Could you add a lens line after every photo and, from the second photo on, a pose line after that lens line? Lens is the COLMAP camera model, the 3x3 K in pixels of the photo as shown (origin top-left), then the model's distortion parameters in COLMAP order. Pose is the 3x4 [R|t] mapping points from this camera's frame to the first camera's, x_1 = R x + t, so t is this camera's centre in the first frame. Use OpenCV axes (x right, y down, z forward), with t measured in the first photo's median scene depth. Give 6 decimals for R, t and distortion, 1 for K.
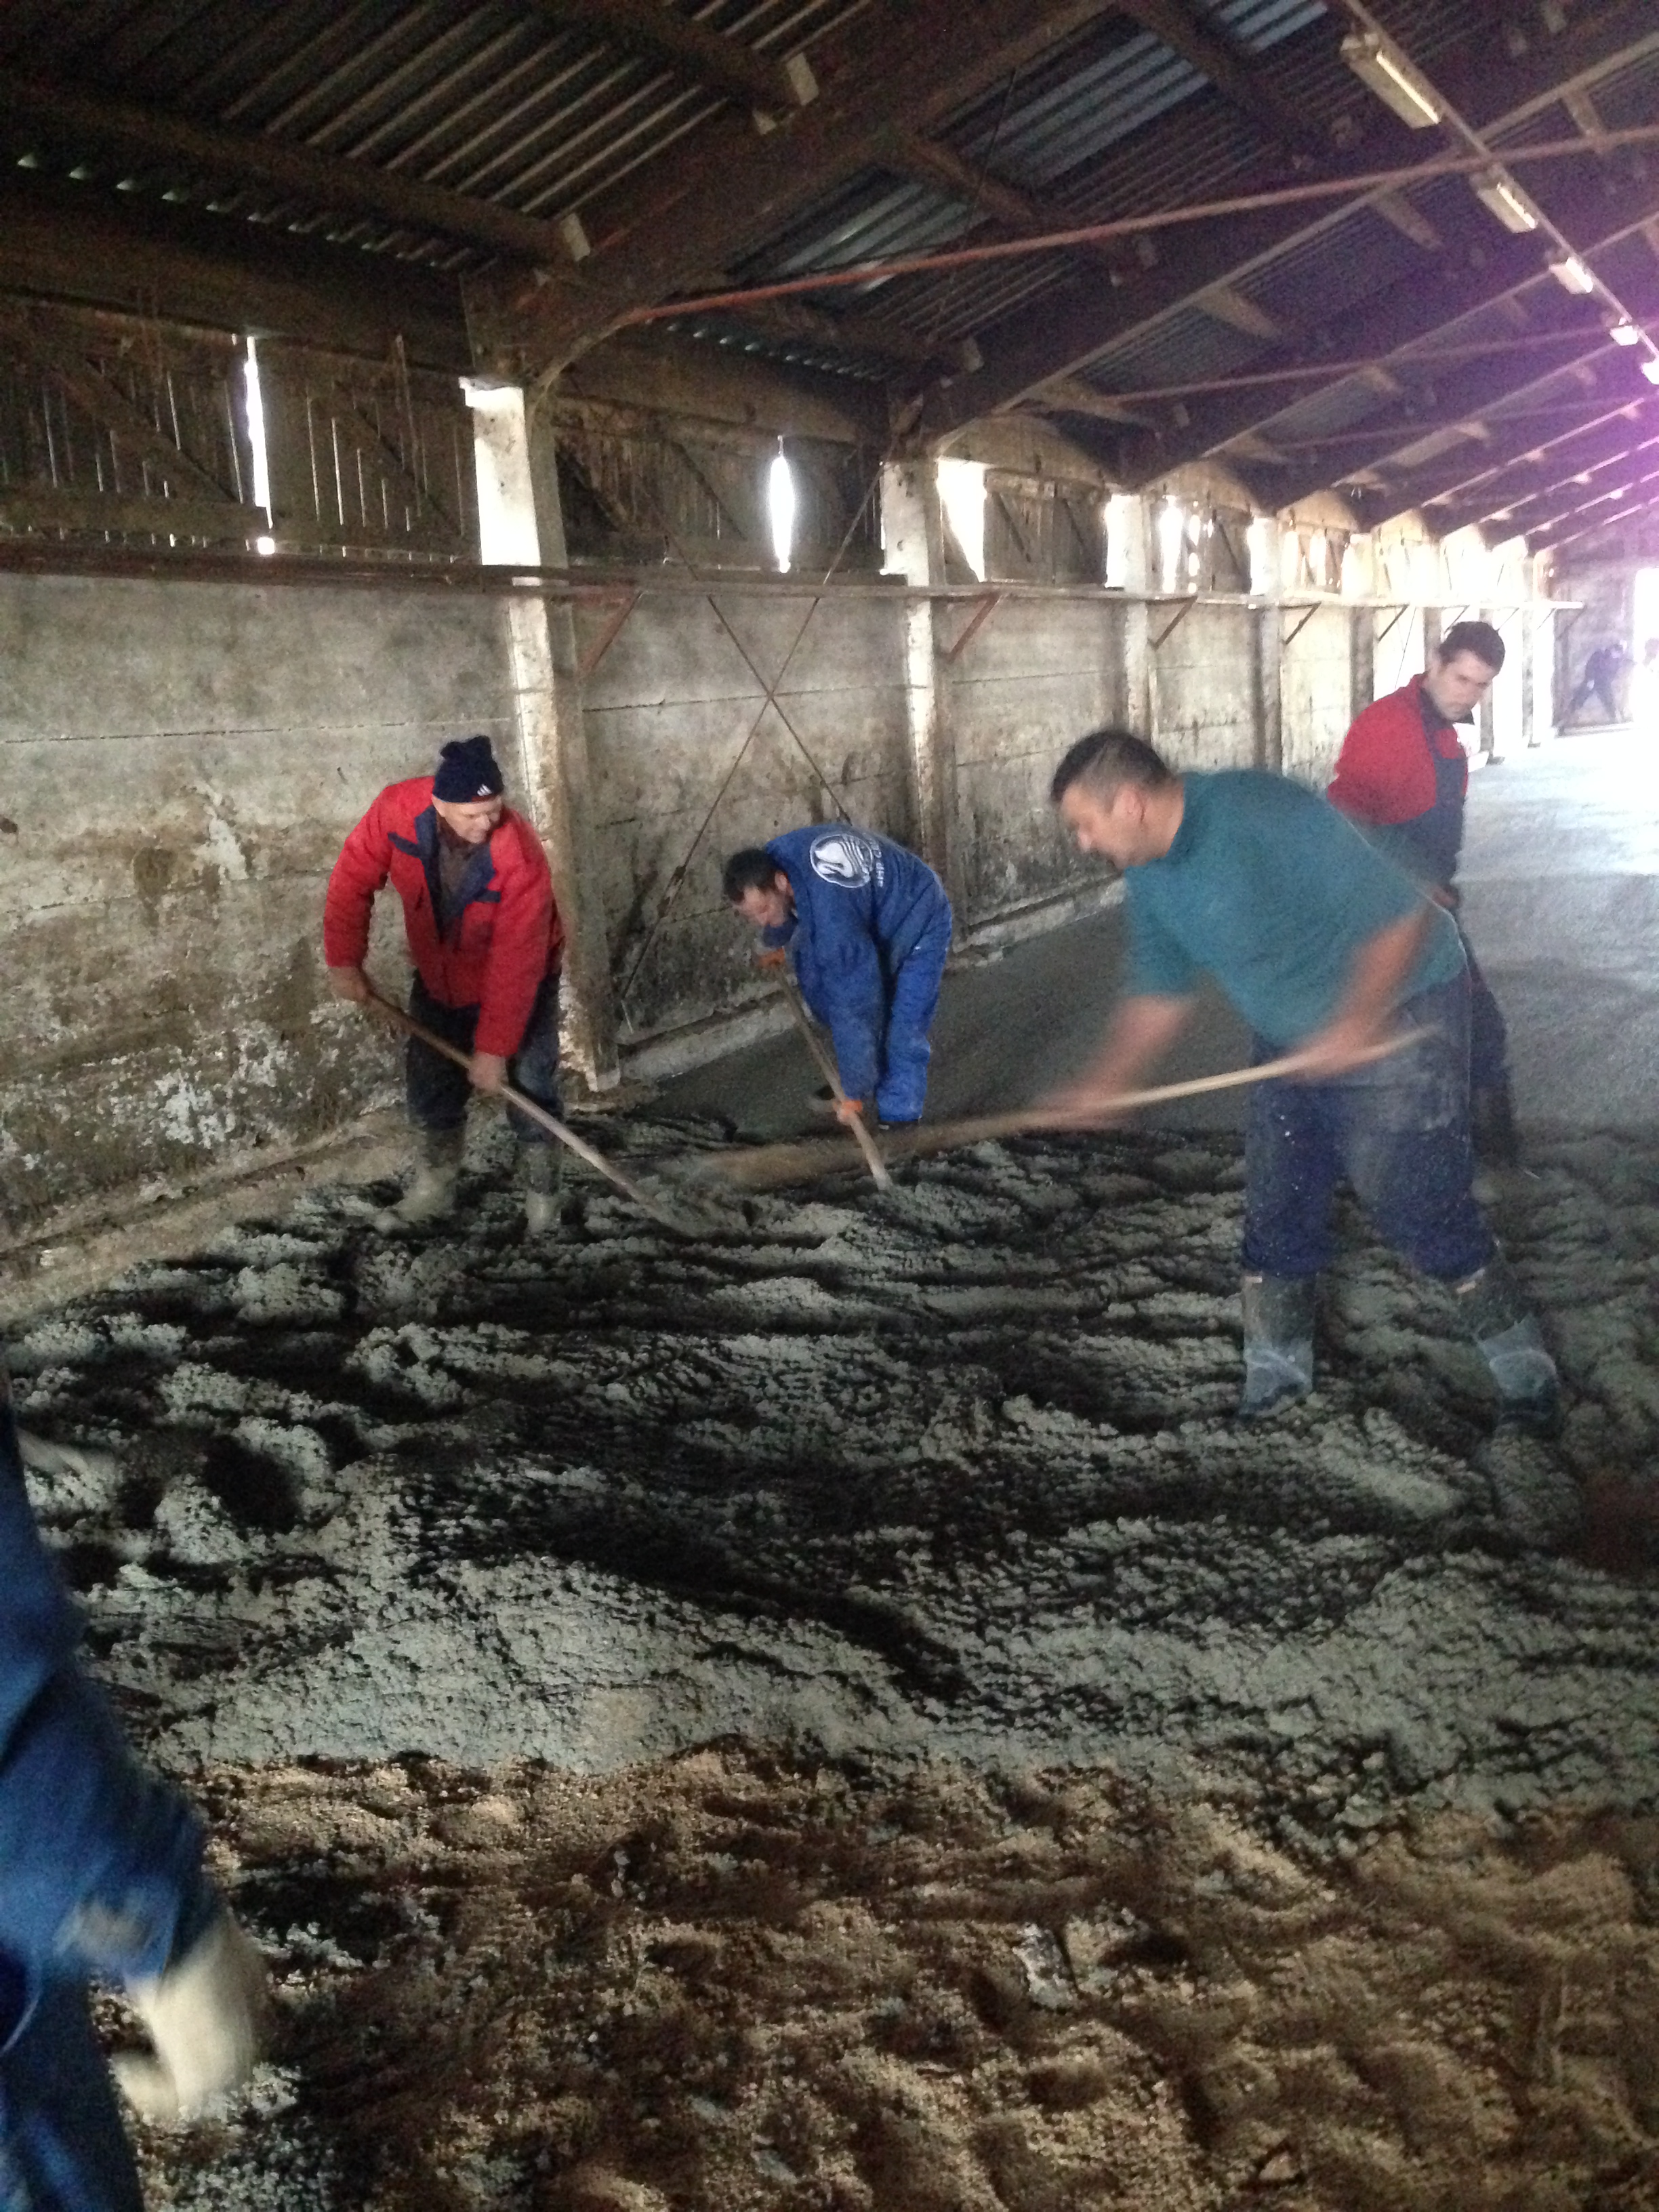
lens RADIAL K [[2145.5, 0, 829.5], [0, 2145.5, 1106.0], [0, 0, 1]] dist [0.181093, 0.006285]
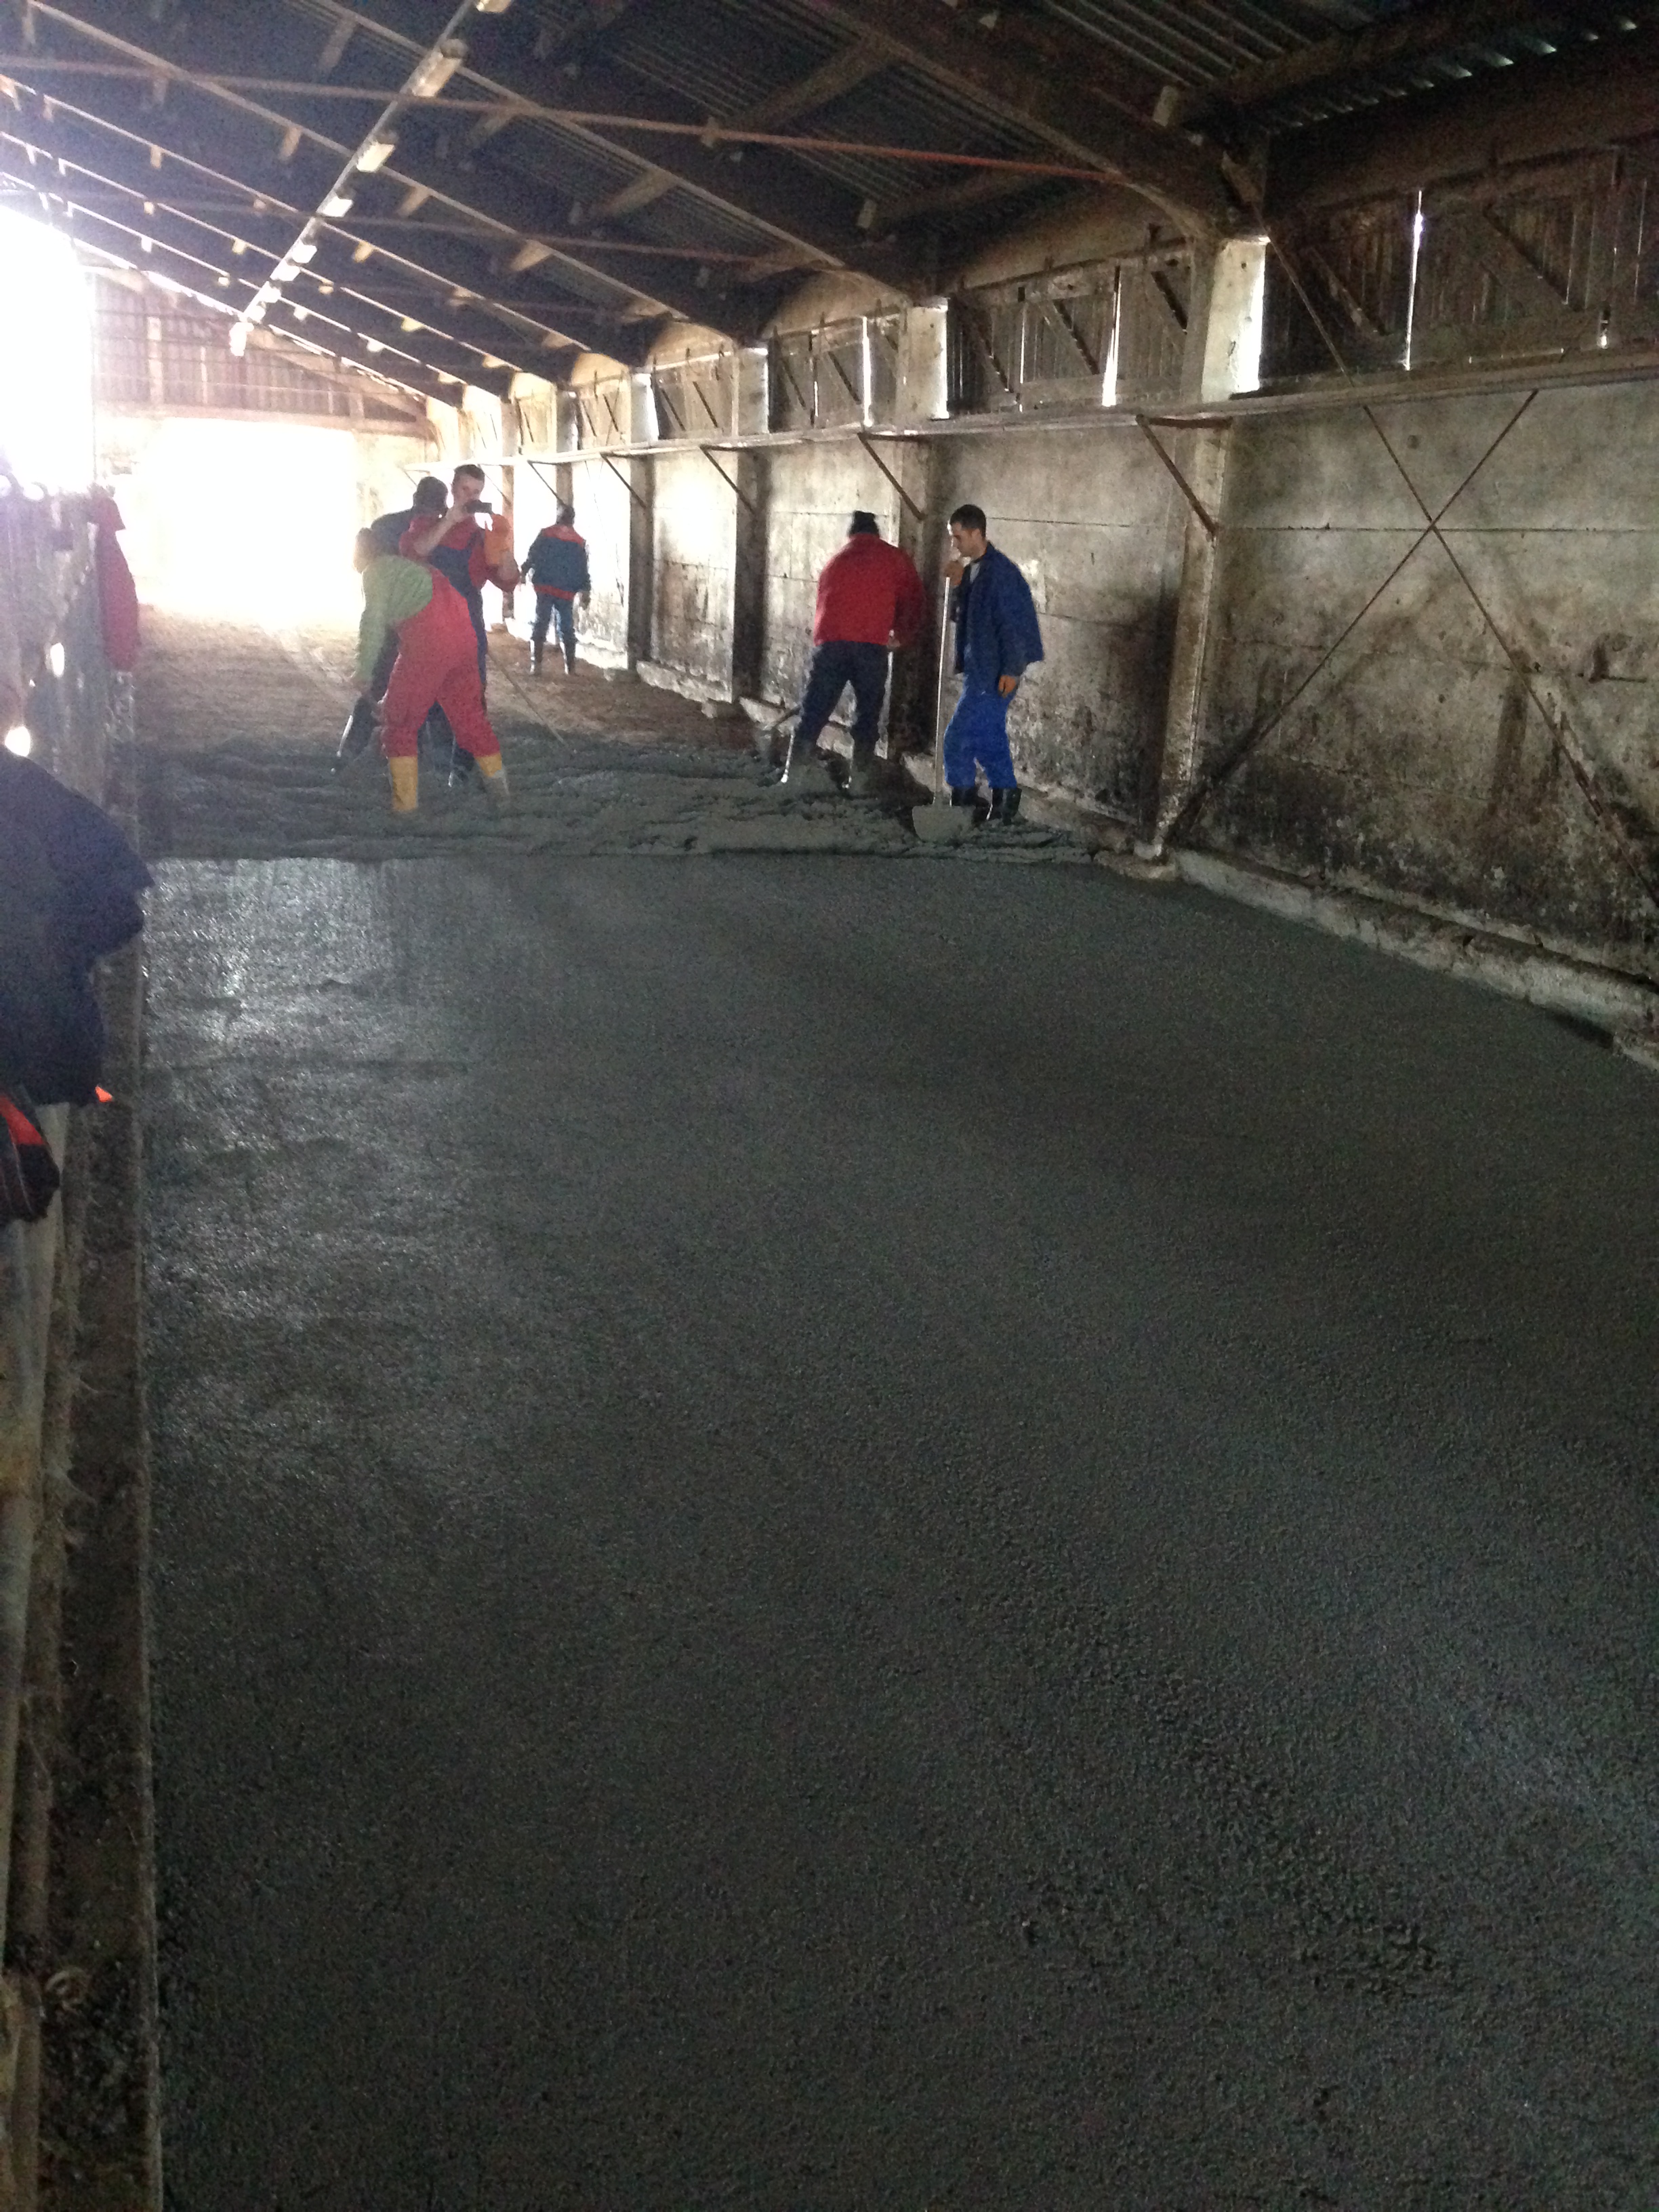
lens RADIAL K [[2147.2, 0, 830.9], [0, 2147.2, 1031.1], [0, 0, 1]] dist [0.121841, -0.003872]
pose [[-0.729073, 0.198350, -0.655065, 0.389434], [-0.118279, 0.906174, 0.406027, -0.183567], [0.674139, 0.373504, -0.637207, 0.817228]]
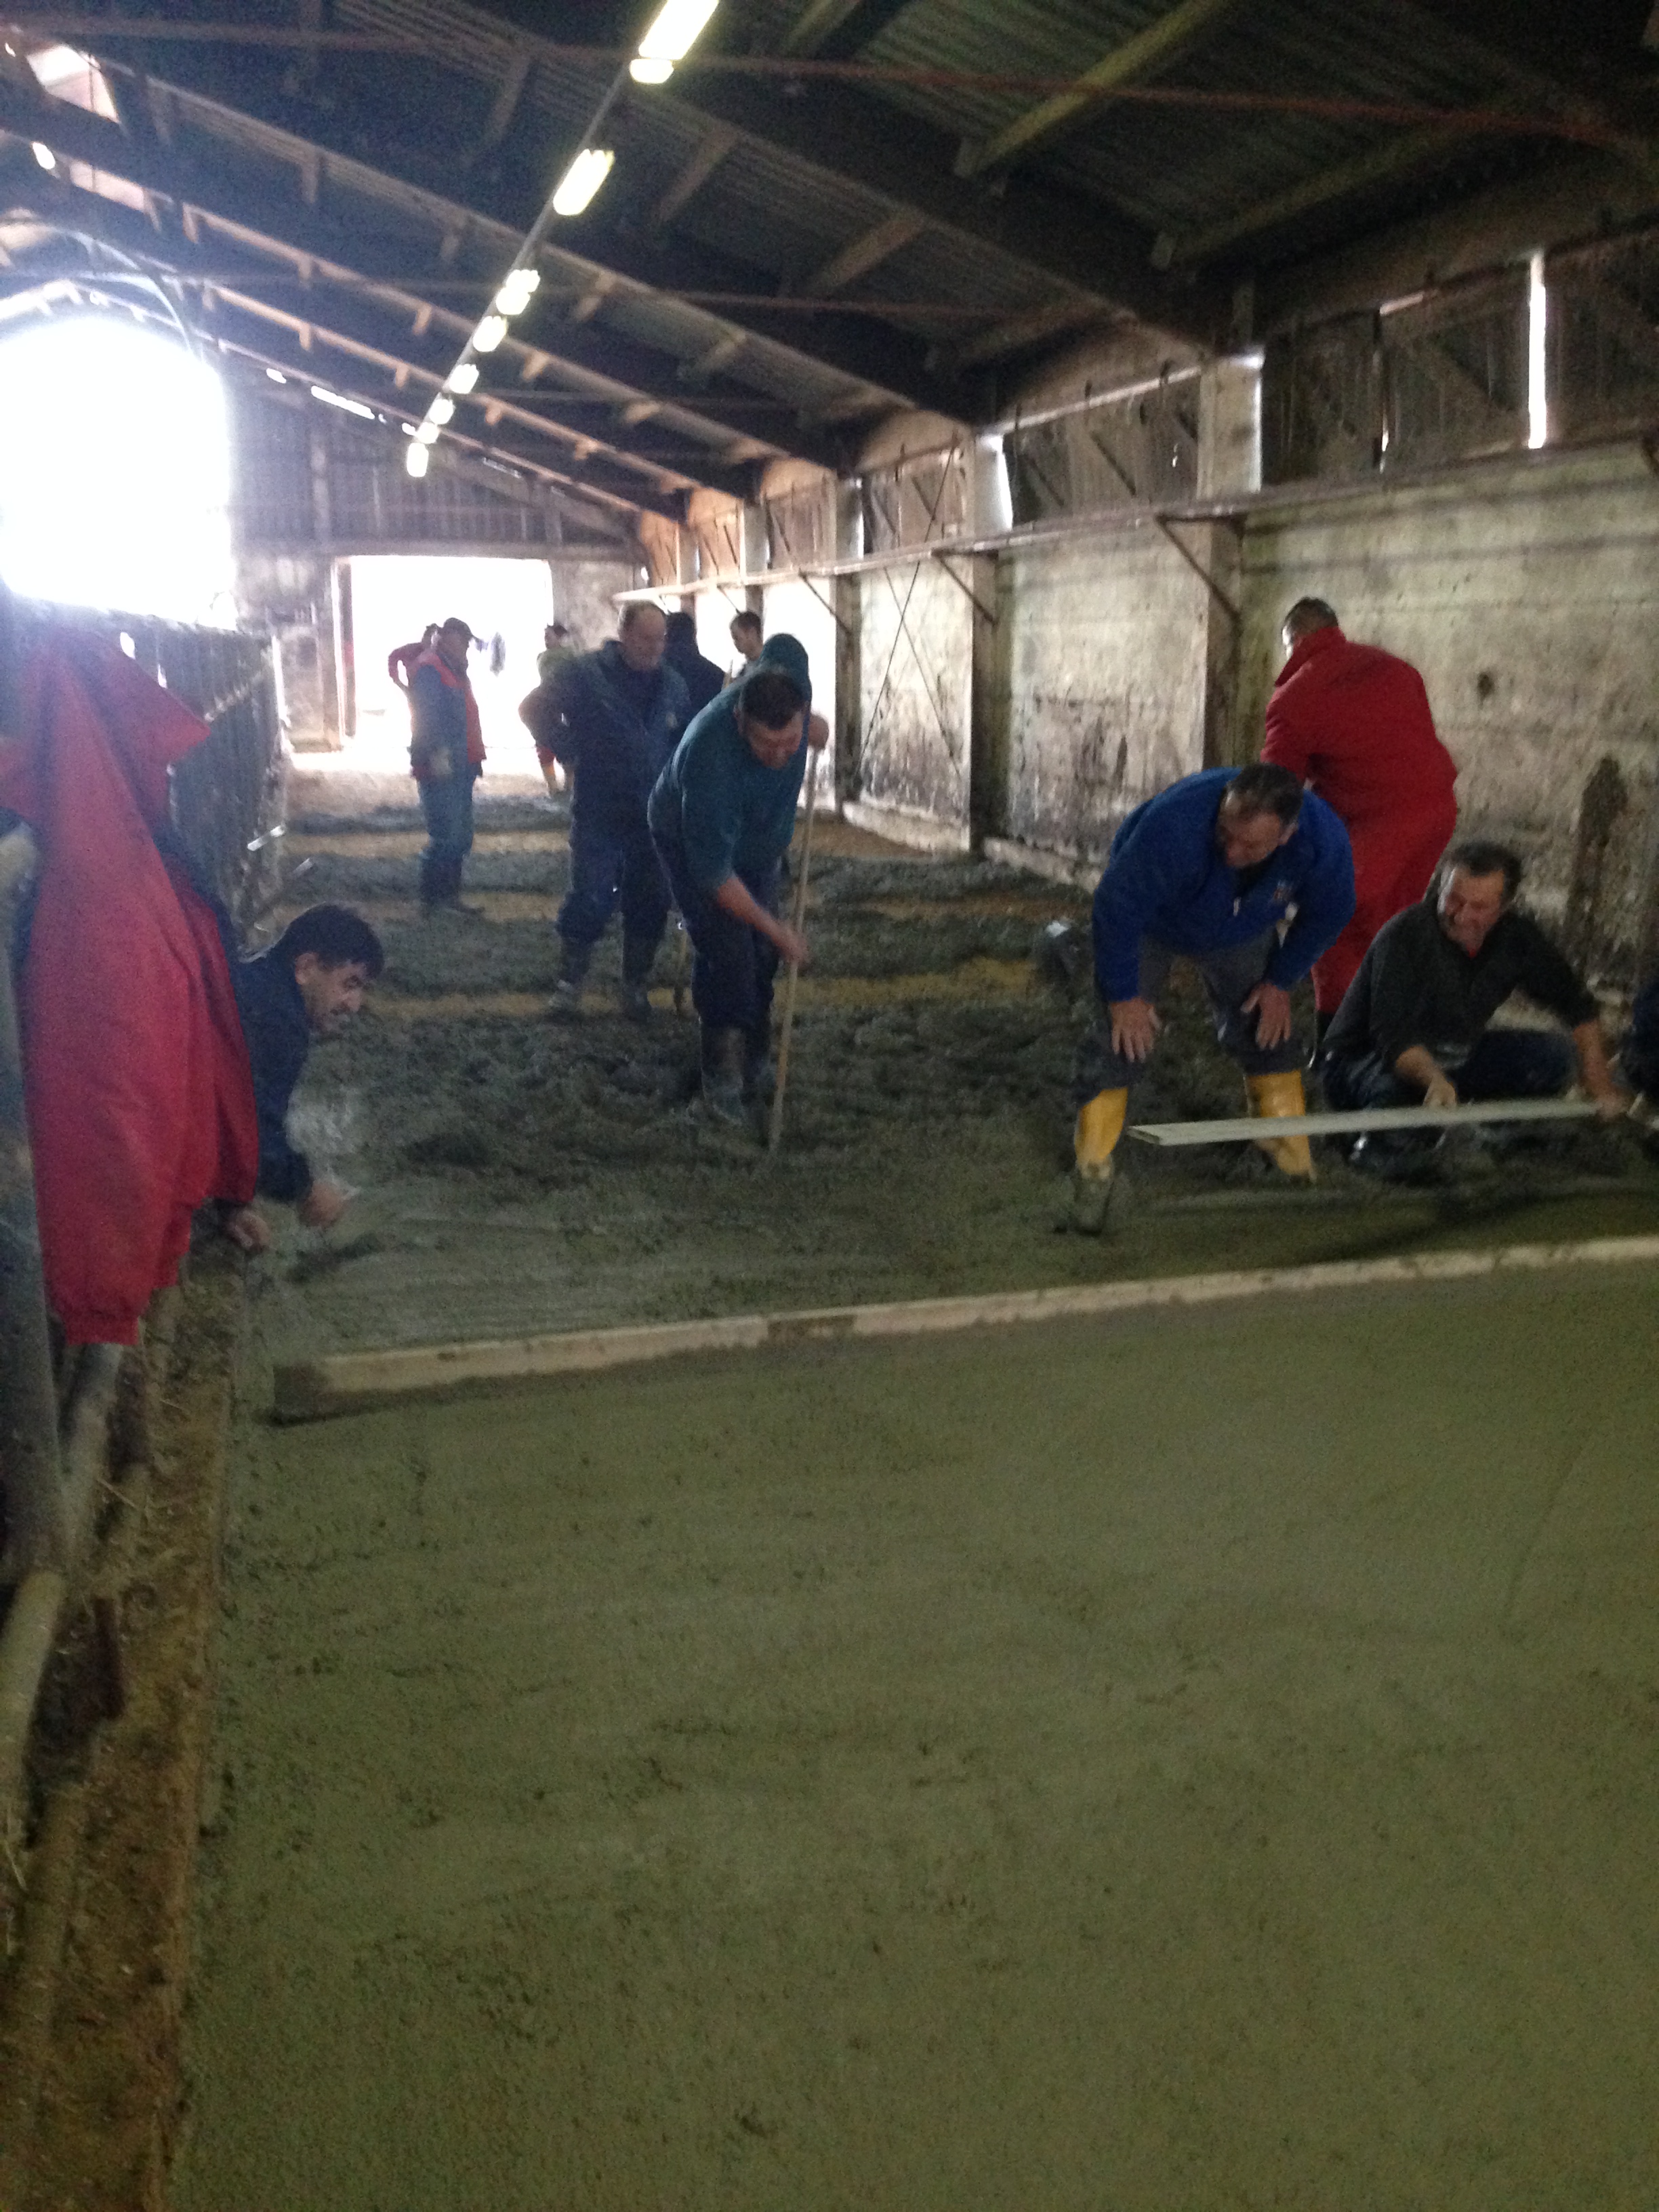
lens RADIAL K [[2145.5, 0, 829.5], [0, 2145.5, 1106.0], [0, 0, 1]] dist [0.181093, 0.006285]
pose [[-0.768939, 0.219853, -0.600331, 0.196156], [-0.047400, 0.916822, 0.396472, -0.094935], [0.637562, 0.333319, -0.694560, 0.427887]]
